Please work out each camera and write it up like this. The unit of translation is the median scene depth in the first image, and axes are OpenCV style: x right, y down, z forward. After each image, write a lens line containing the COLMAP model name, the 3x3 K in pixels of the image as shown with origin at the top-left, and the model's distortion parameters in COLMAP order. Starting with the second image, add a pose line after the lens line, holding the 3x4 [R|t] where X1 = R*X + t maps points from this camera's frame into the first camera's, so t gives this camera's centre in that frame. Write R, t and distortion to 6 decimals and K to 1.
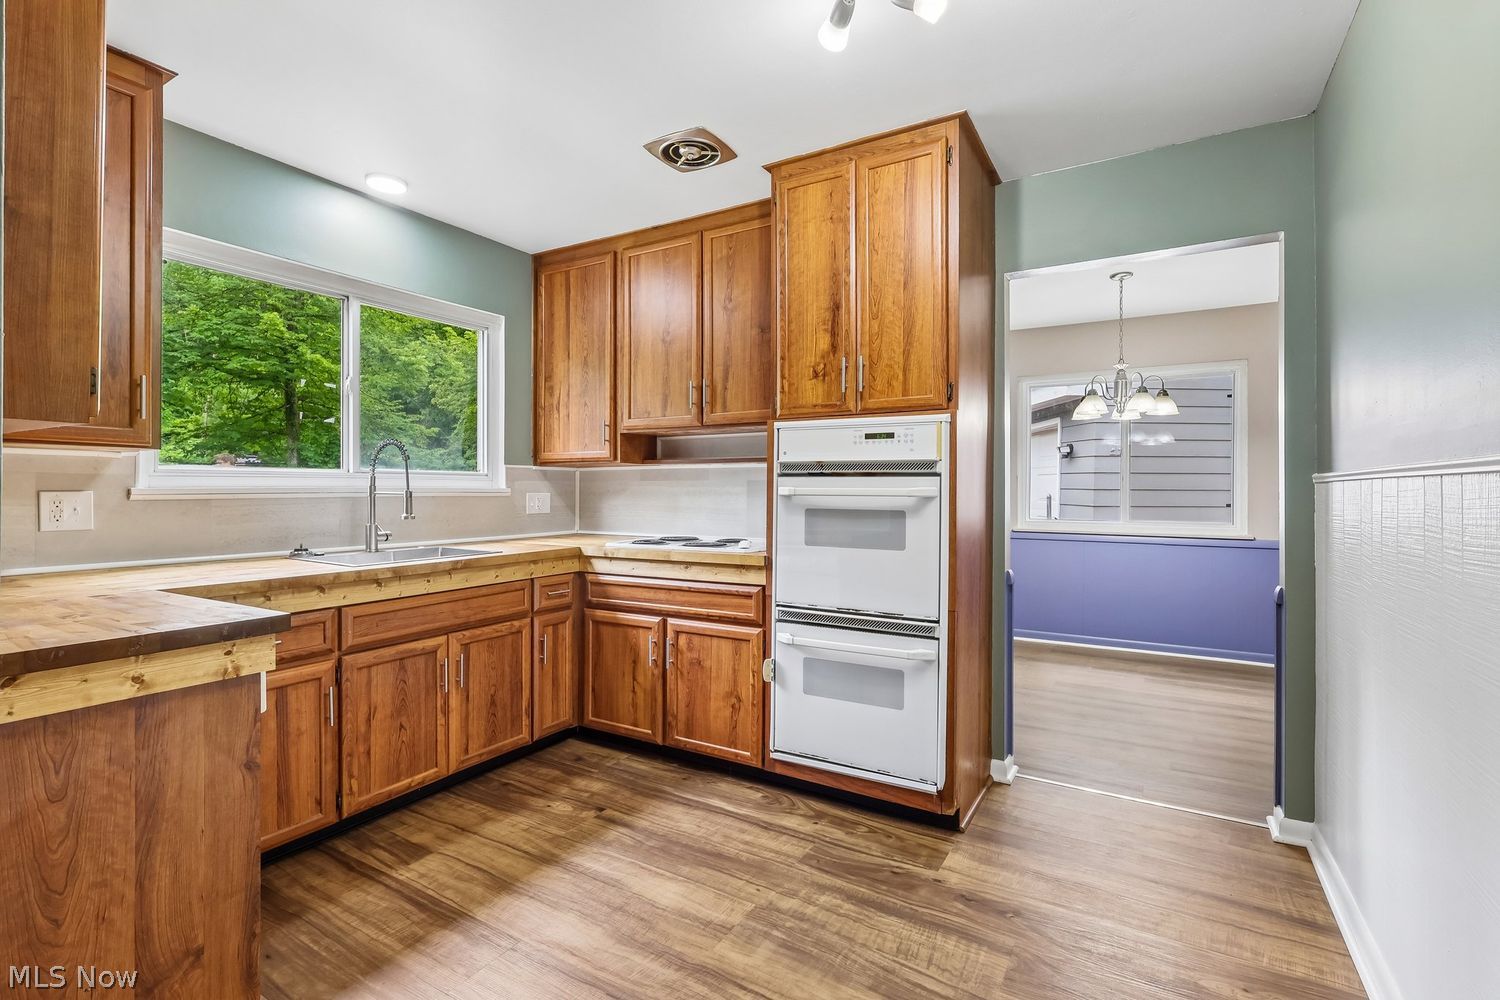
lens RADIAL K [[698.4, 0, 737.4], [0, 698.4, 488.3], [0, 0, 1]] dist [-0.000476, 0.001166]
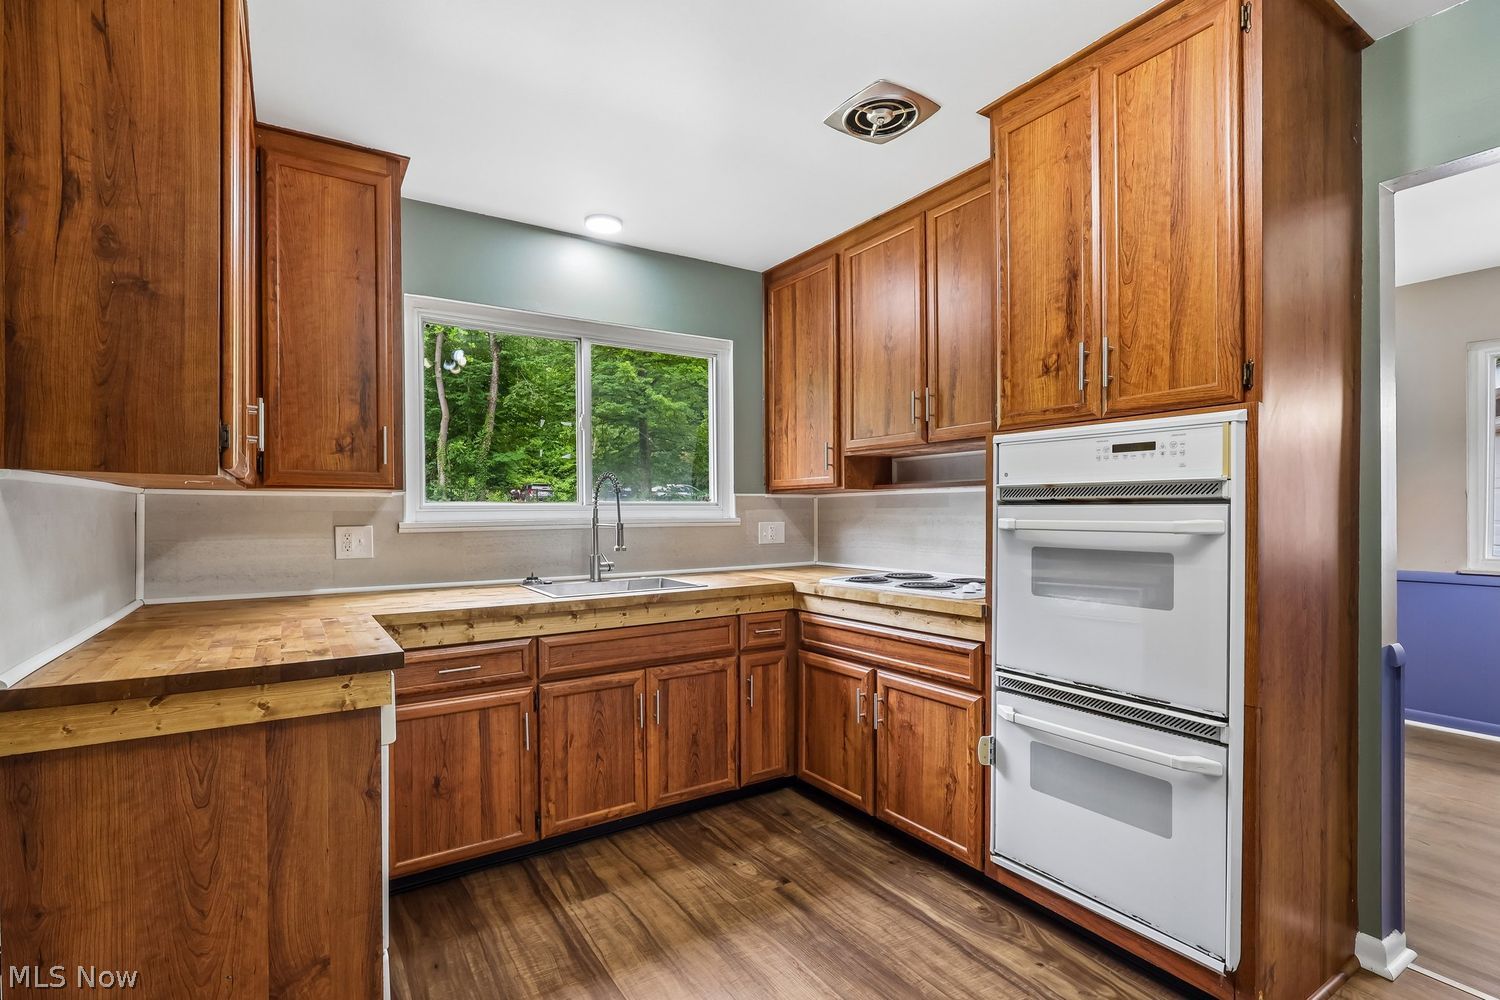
lens RADIAL K [[708.9, 0, 742.0], [0, 708.9, 515.9], [0, 0, 1]] dist [0.002309, 0.000505]
pose [[0.897512, -0.005442, -0.440957, 0.159305], [0.009374, 0.999933, 0.006740, -0.013237], [0.440891, -0.010183, 0.897503, 0.169717]]
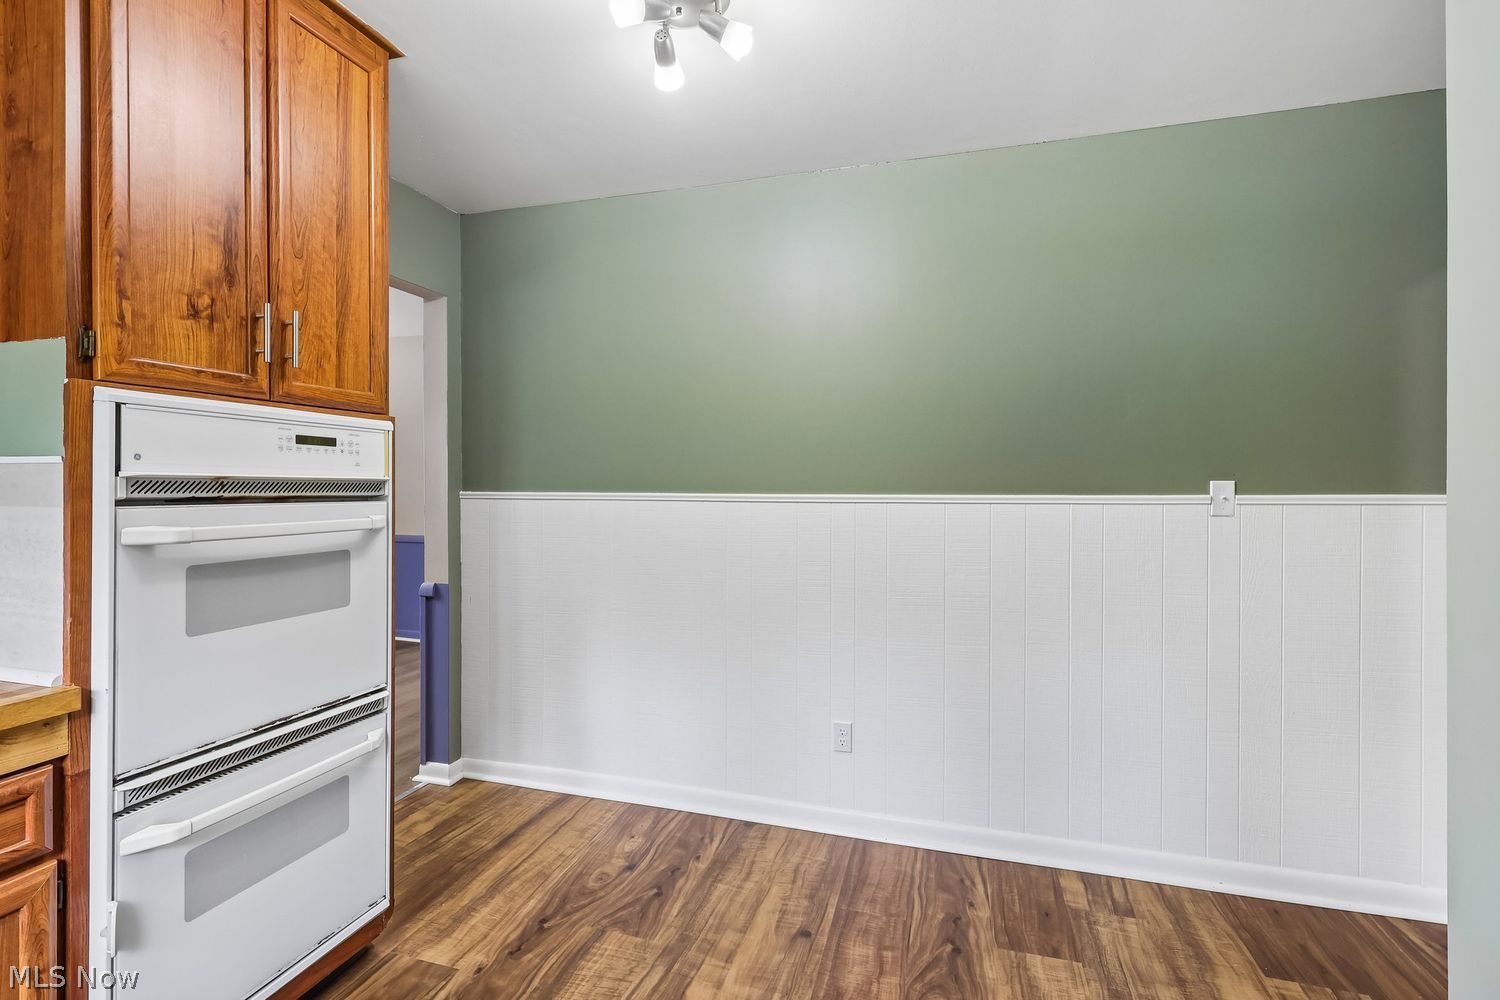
lens RADIAL K [[698.4, 0, 737.4], [0, 698.4, 488.3], [0, 0, 1]] dist [-0.000476, 0.001166]
pose [[-0.244260, -0.007043, 0.969684, -0.522162], [-0.002065, 0.999975, 0.006743, -0.034160], [-0.969708, -0.000355, -0.244269, 0.752588]]
